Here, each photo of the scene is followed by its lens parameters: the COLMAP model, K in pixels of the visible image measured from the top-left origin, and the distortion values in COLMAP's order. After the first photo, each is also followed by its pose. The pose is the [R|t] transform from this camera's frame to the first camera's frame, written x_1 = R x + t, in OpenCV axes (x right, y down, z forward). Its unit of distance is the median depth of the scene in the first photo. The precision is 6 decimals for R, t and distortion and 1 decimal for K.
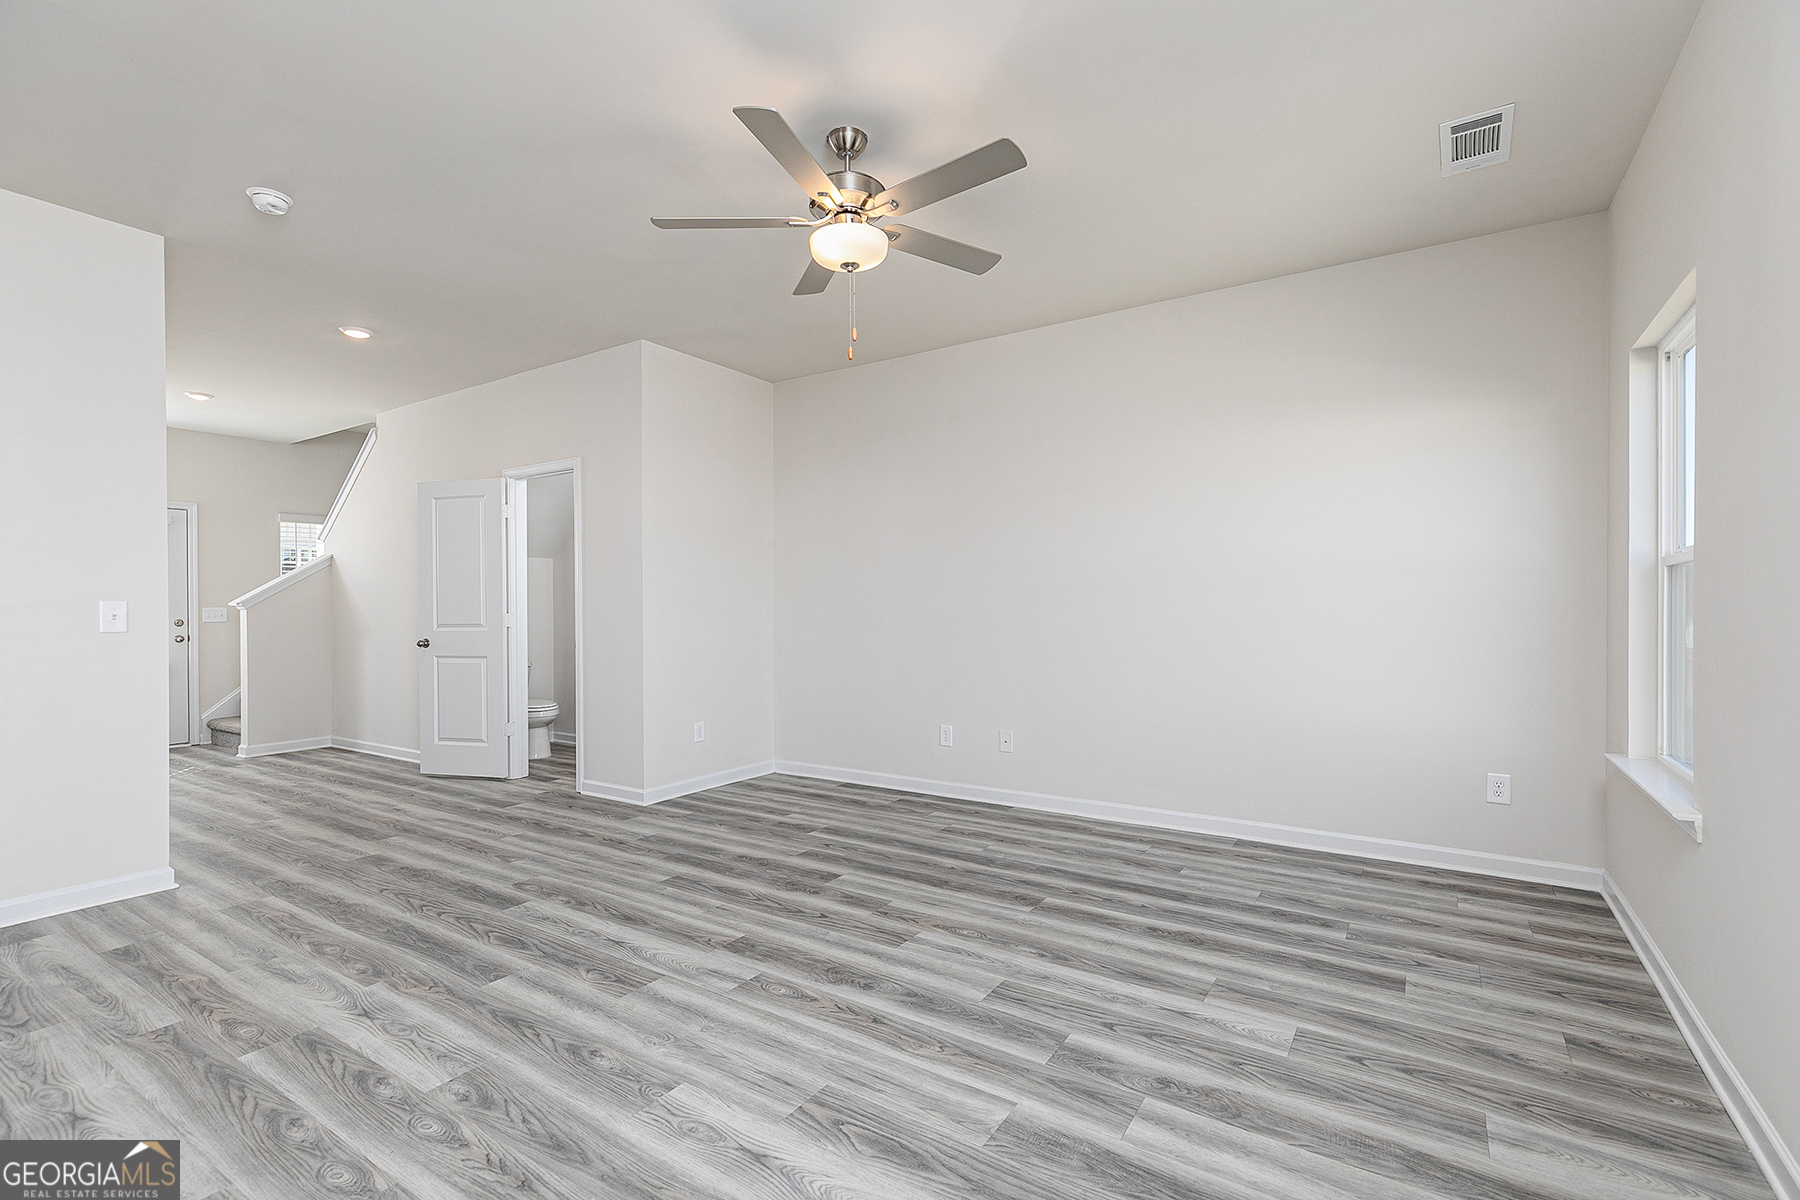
lens RADIAL K [[819.0, 0, 902.0], [0, 819.0, 601.2], [0, 0, 1]] dist [0.005662, -0.002791]
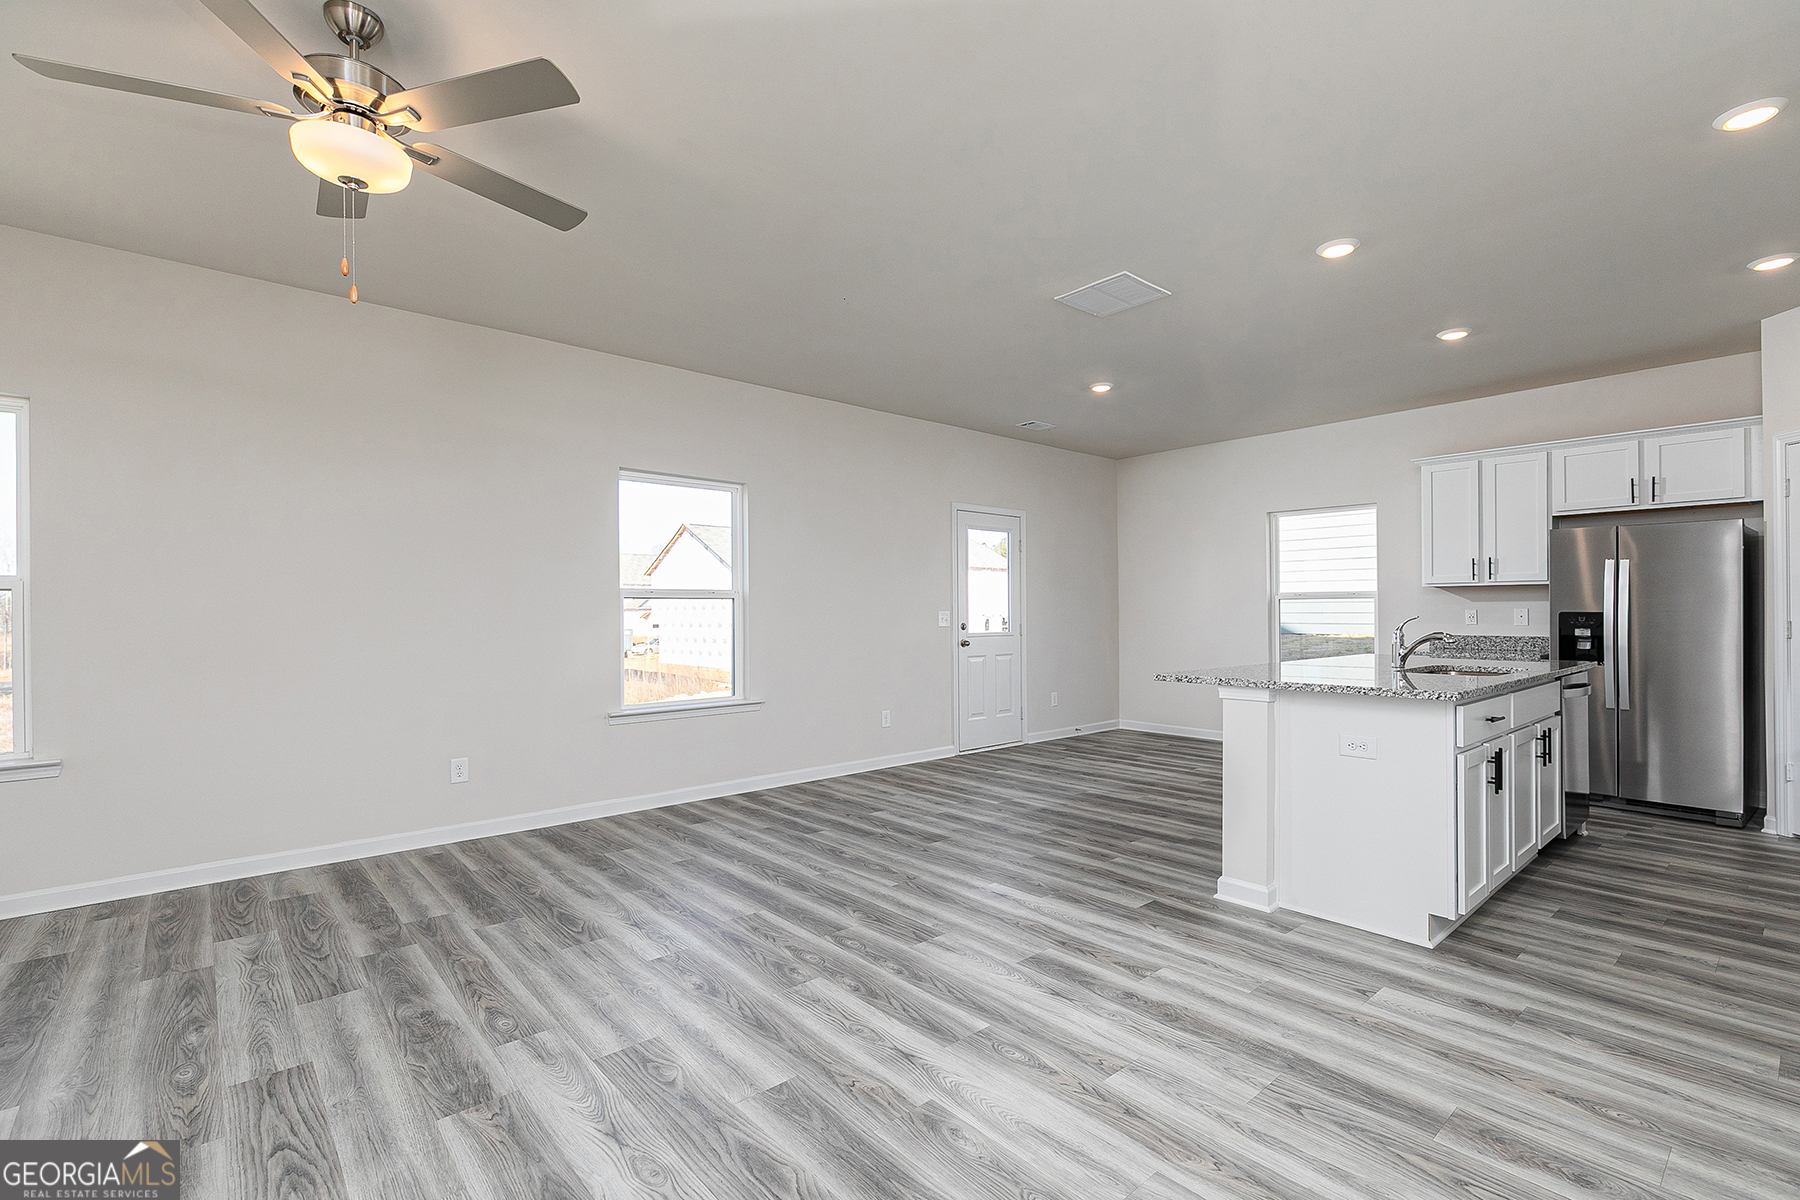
lens RADIAL K [[819.0, 0, 903.9], [0, 819.0, 608.0], [0, 0, 1]] dist [0.005662, -0.002791]
pose [[-0.963116, 0.012982, 0.268772, -0.803622], [0.010749, 0.999894, -0.009779, 0.005951], [-0.268870, -0.006529, -0.963154, 1.682022]]
